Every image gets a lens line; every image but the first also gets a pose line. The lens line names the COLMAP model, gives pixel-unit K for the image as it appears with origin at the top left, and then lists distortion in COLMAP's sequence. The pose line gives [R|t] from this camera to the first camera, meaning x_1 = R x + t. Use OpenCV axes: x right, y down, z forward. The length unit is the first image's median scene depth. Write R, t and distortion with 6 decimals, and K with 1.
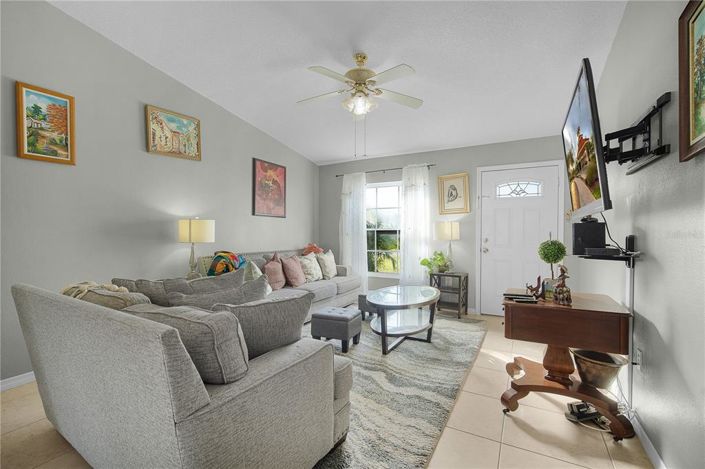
lens RADIAL K [[321.1, 0, 351.3], [0, 321.1, 233.5], [0, 0, 1]] dist [-0.011778, 0.001488]
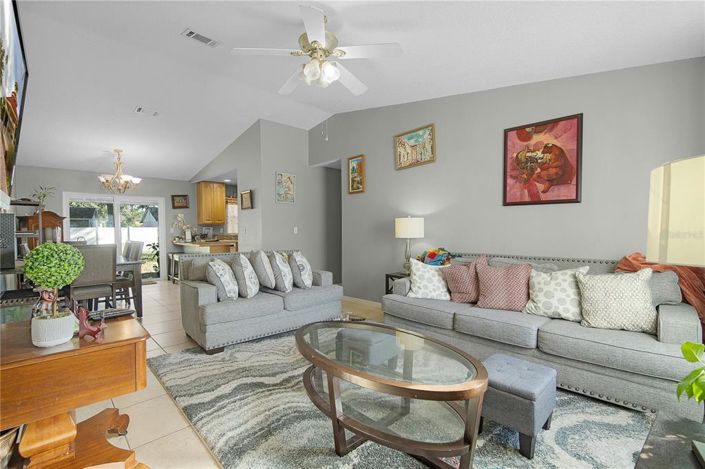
lens RADIAL K [[321.1, 0, 350.1], [0, 321.1, 234.2], [0, 0, 1]] dist [-0.011778, 0.001488]
pose [[-0.302387, 0.018893, -0.952998, 0.662663], [0.007108, 0.999820, 0.017566, -0.006388], [0.953159, -0.001462, -0.302467, 1.096828]]
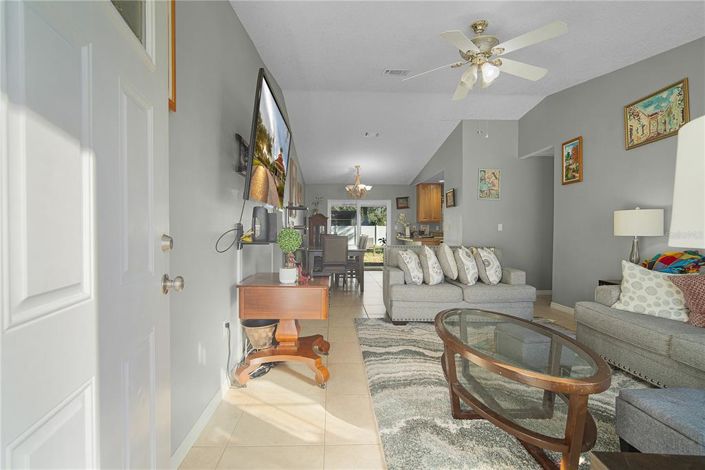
lens RADIAL K [[321.1, 0, 328.9], [0, 321.1, 230.3], [0, 0, 1]] dist [-0.011778, 0.001488]
pose [[-0.877920, 0.003500, -0.478795, 0.670124], [0.000865, 0.999983, 0.005723, 0.006139], [0.478807, 0.004611, -0.877908, 1.305569]]
